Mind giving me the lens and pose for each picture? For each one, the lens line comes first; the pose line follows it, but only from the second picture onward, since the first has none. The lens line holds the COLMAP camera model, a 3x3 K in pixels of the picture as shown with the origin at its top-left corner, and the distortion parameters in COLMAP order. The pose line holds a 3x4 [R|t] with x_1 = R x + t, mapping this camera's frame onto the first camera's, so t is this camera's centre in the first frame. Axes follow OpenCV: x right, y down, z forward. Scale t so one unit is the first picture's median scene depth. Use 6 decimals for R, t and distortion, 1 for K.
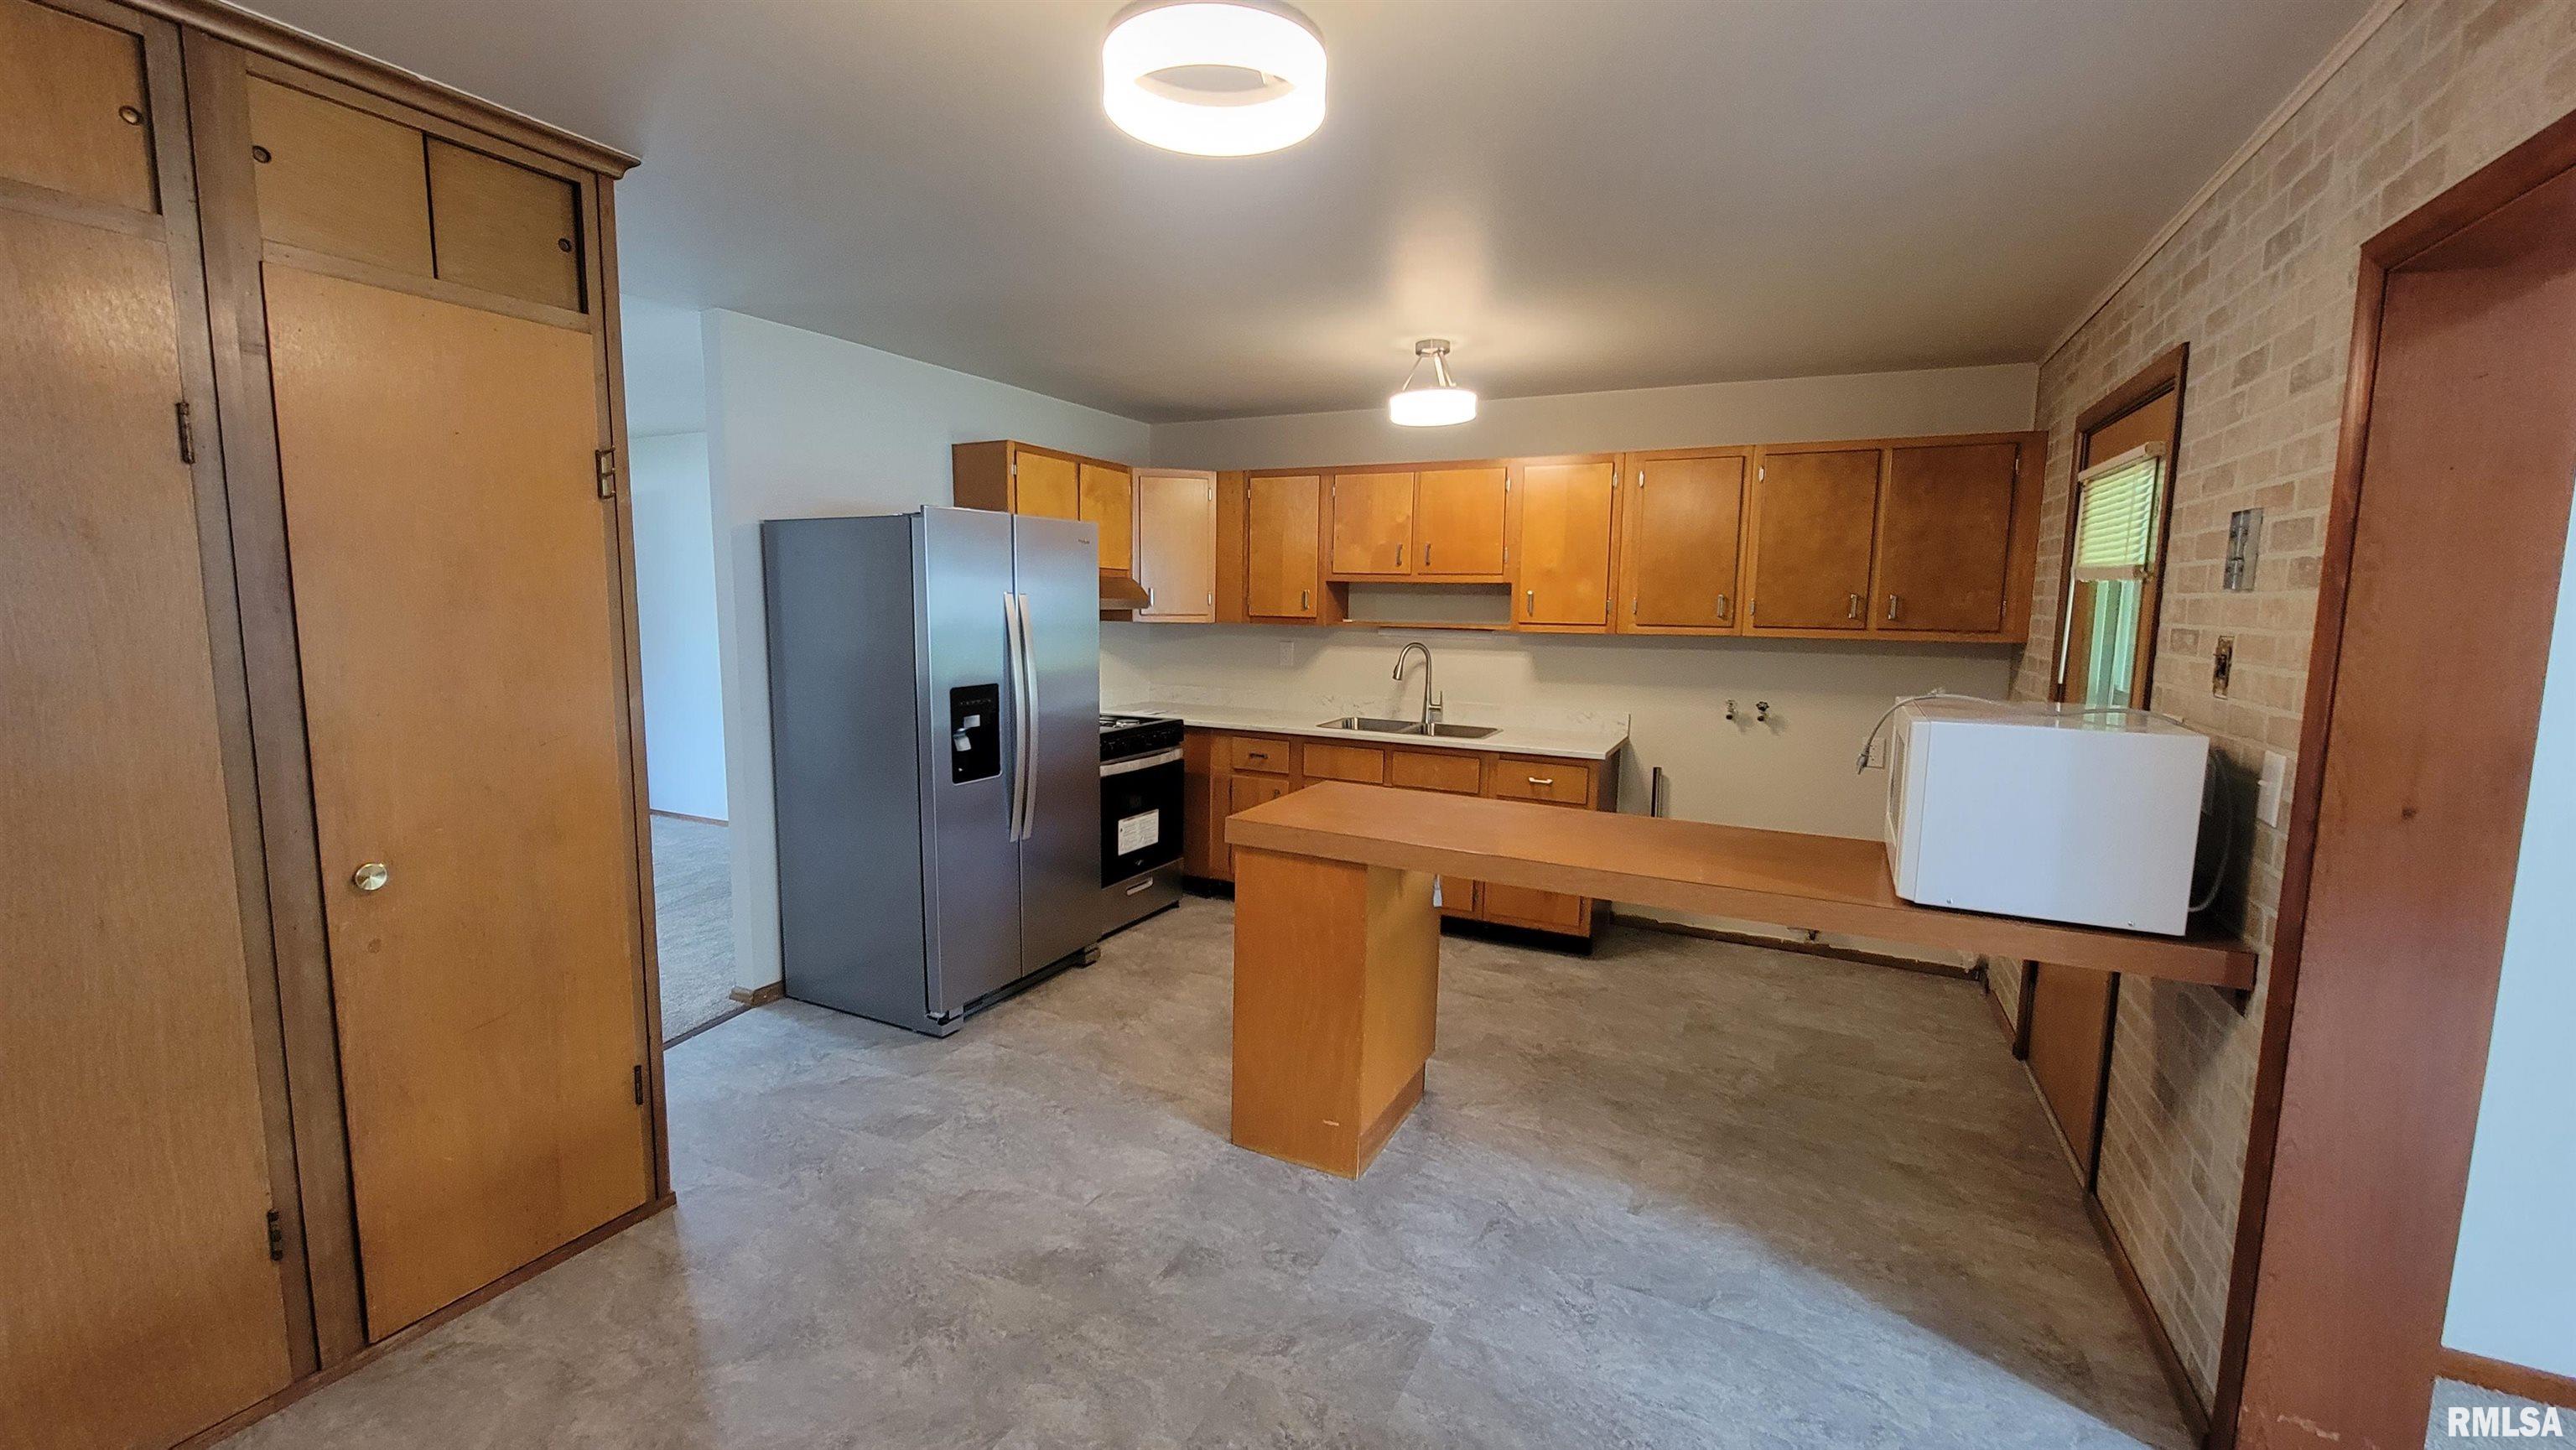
lens RADIAL K [[1041.1, 0, 1244.6], [0, 1041.1, 722.7], [0, 0, 1]] dist [0.001944, 0.000356]
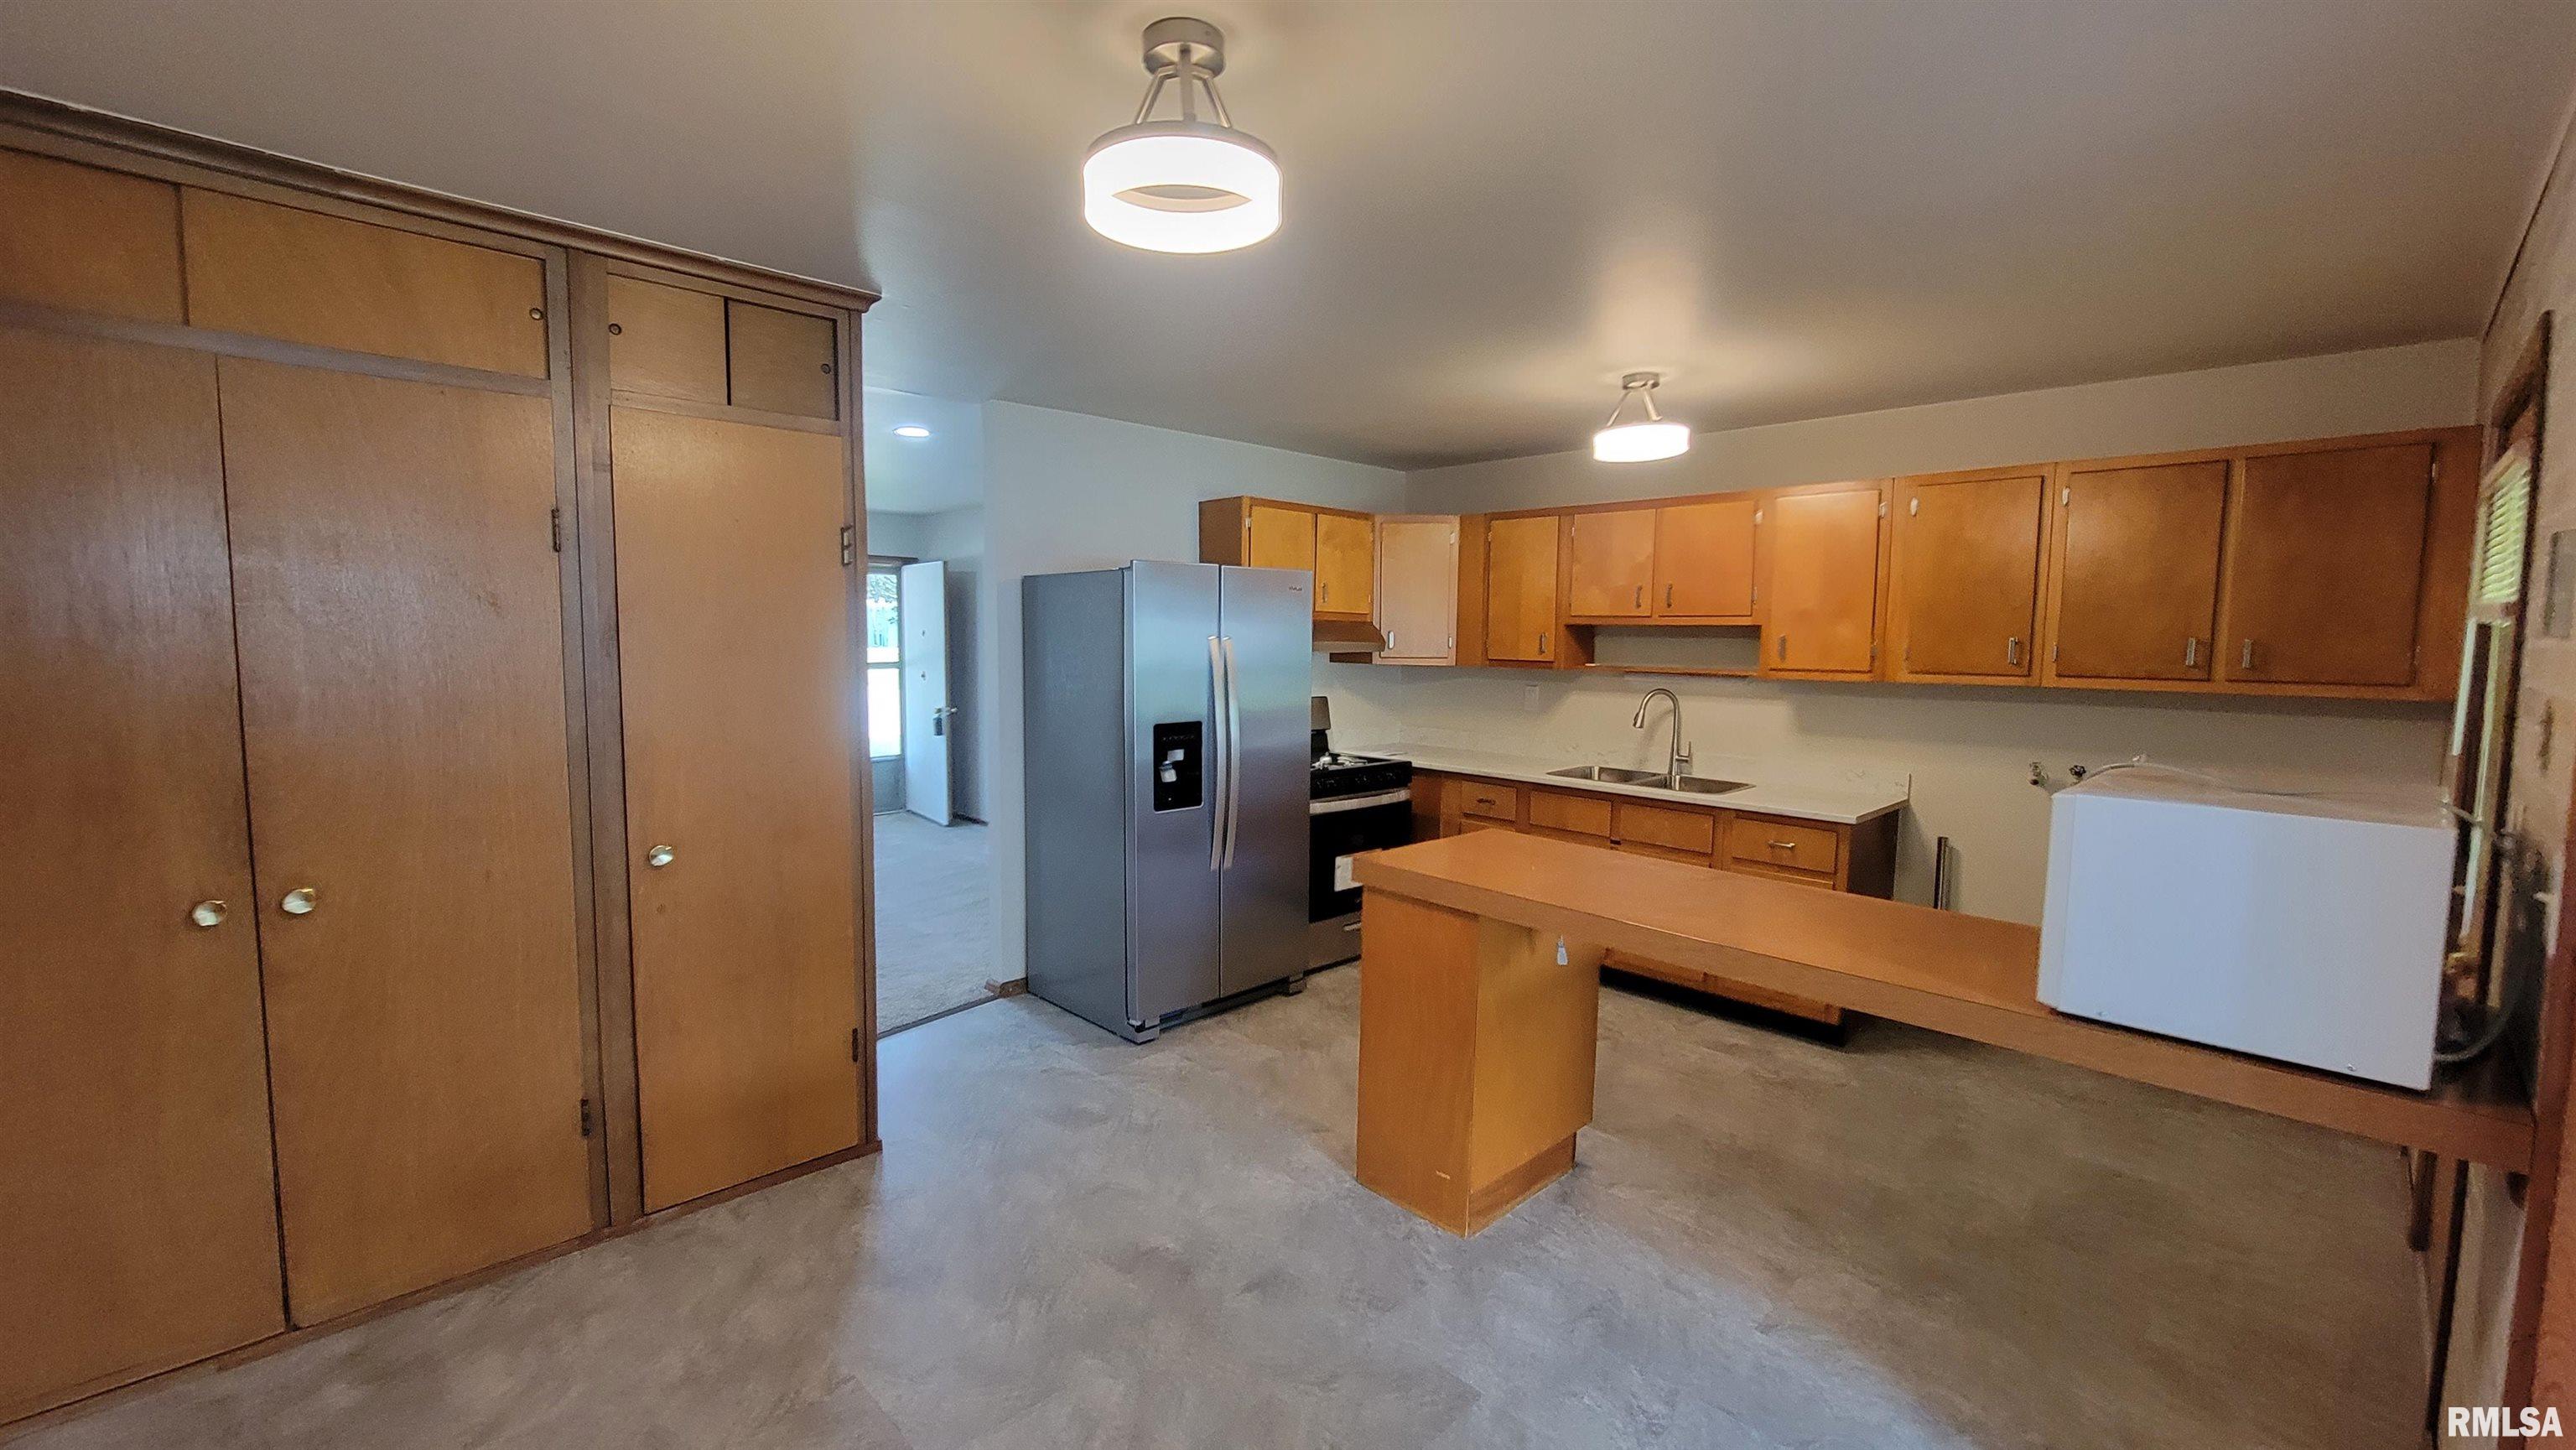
lens RADIAL K [[1036.3, 0, 1240.6], [0, 1036.3, 721.3], [0, 0, 1]] dist [-0.002045, 0.000111]
pose [[0.943979, 0.025290, -0.329036, 0.156916], [-0.037897, 0.998770, -0.031958, -0.004694], [0.327824, 0.042637, 0.943776, -0.003358]]
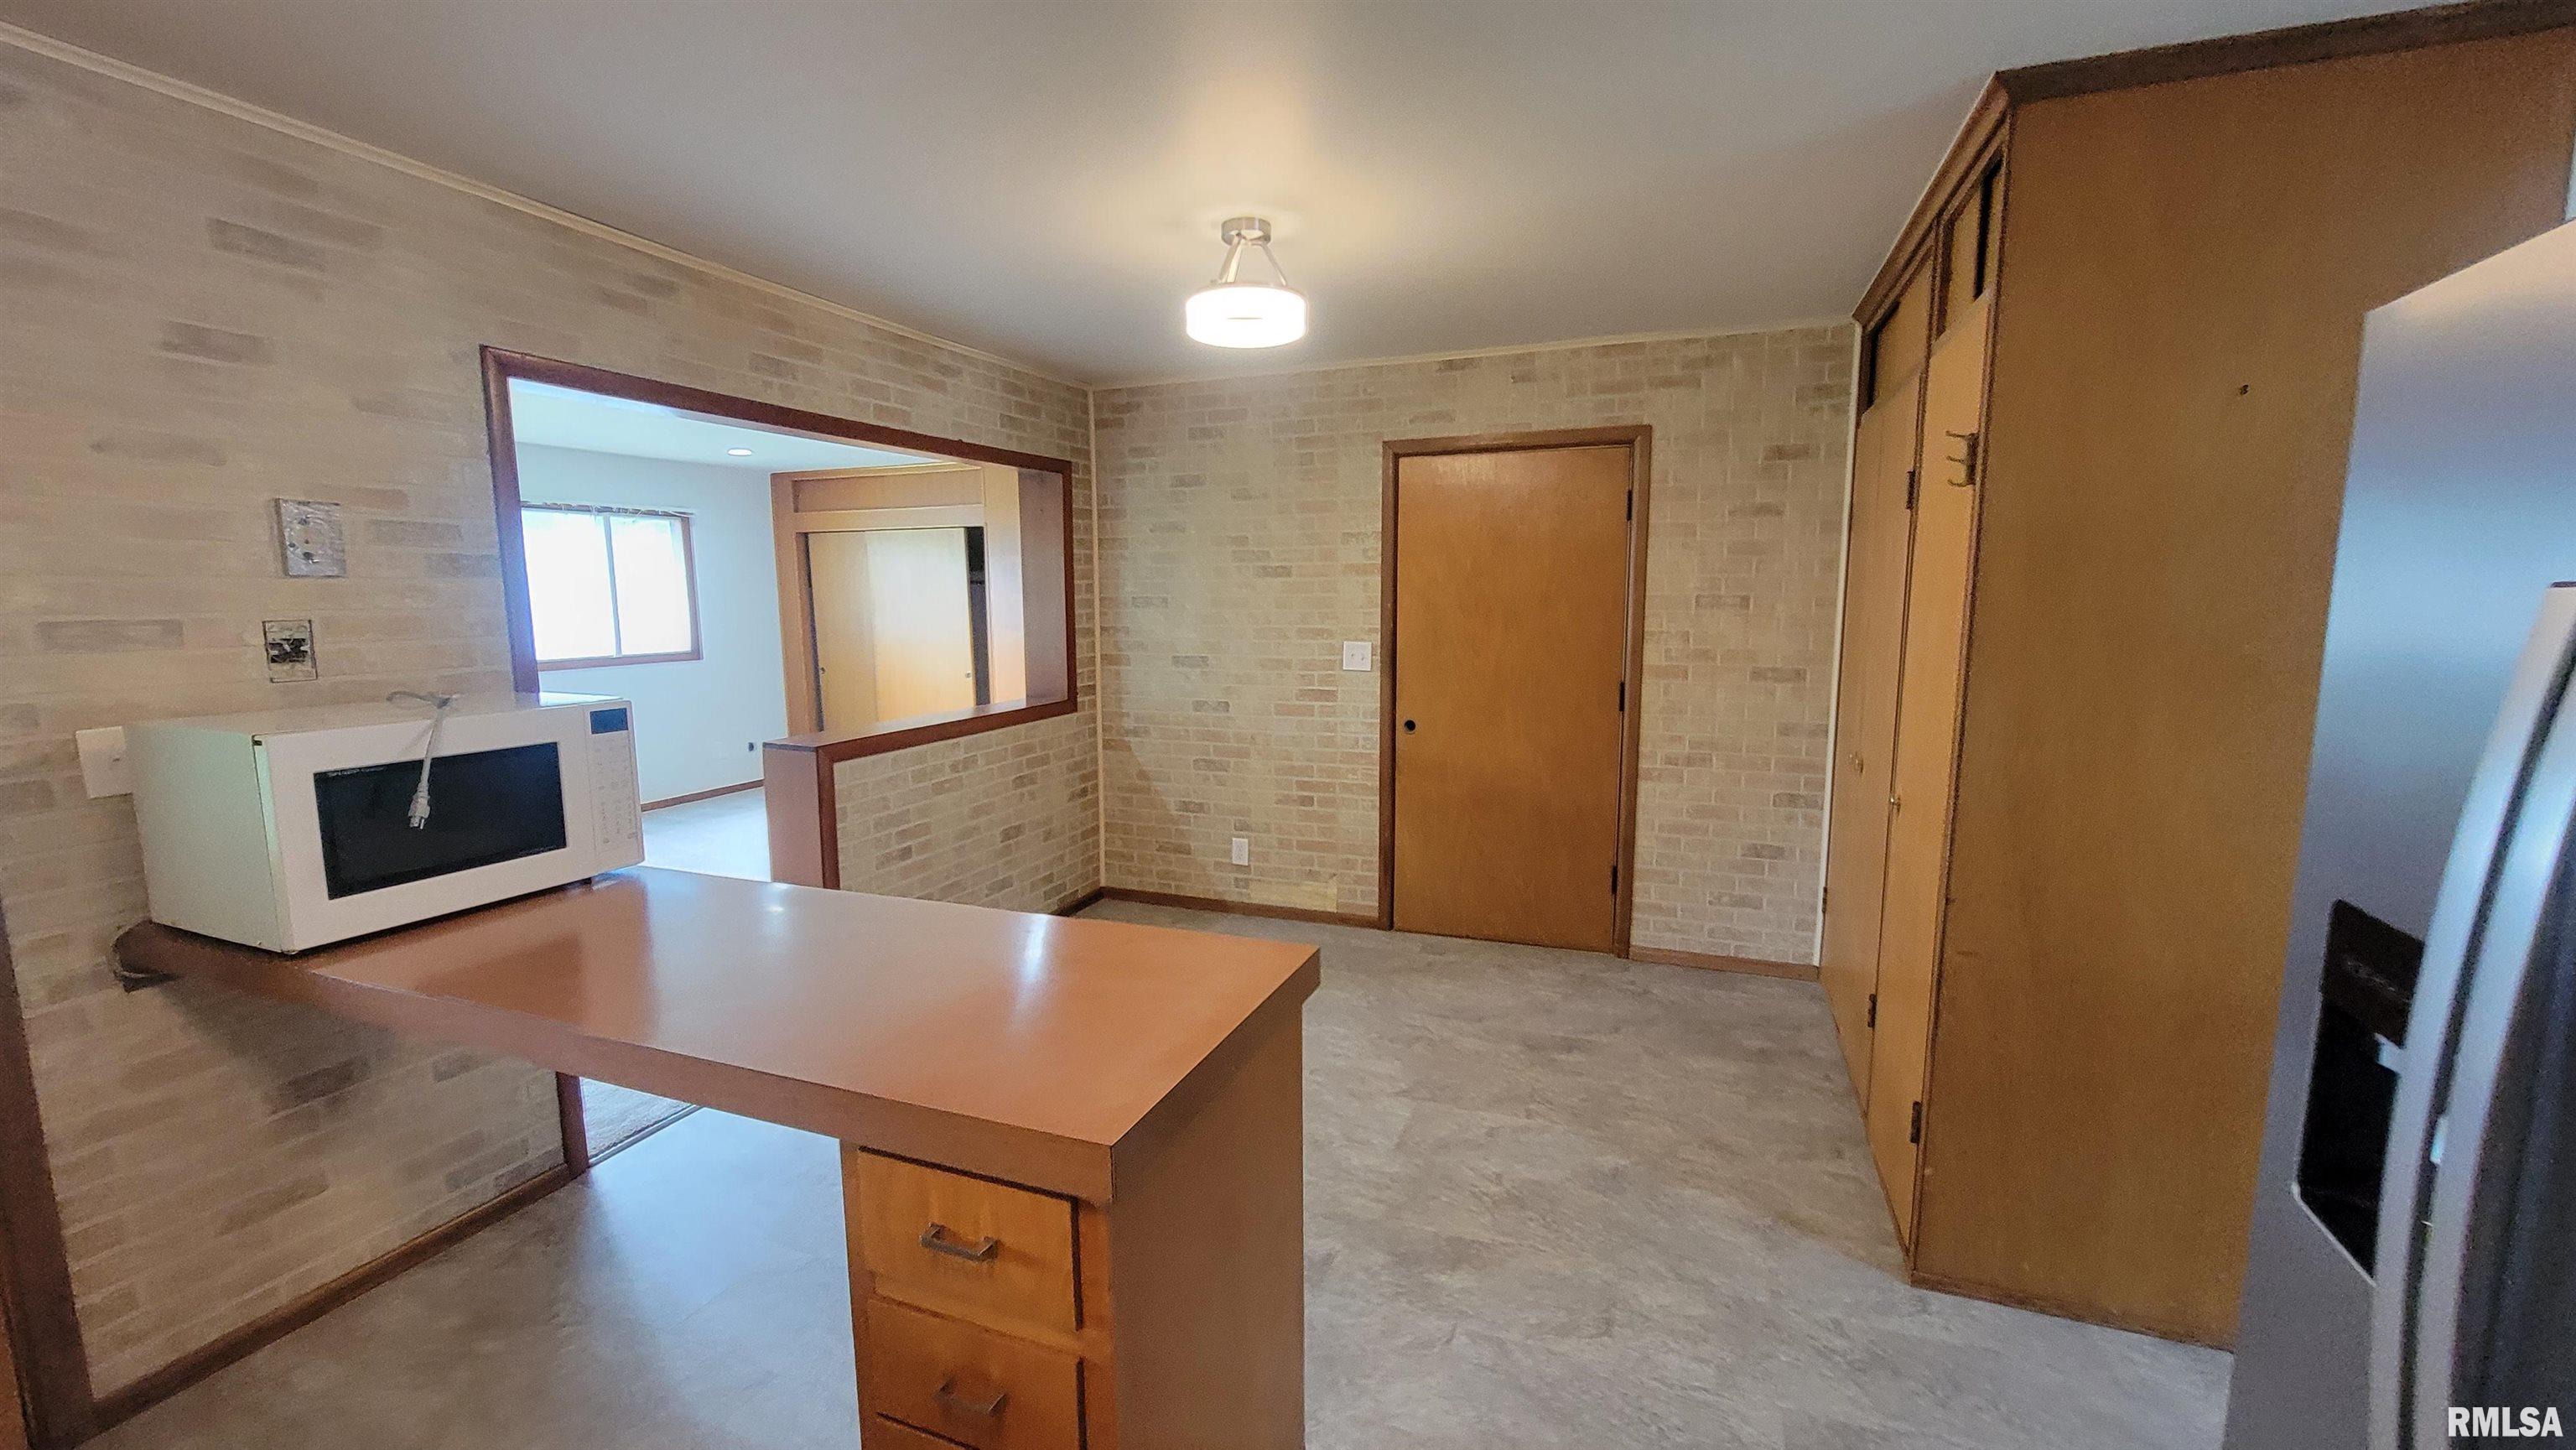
lens RADIAL K [[1027.2, 0, 1288.0], [0, 1027.2, 725.0], [0, 0, 1]] dist [0.000285, 0.000071]
pose [[-0.992440, 0.009977, -0.122325, 0.054267], [-0.019726, 0.970766, 0.239217, -0.138892], [0.121135, 0.239822, -0.963230, 1.182705]]
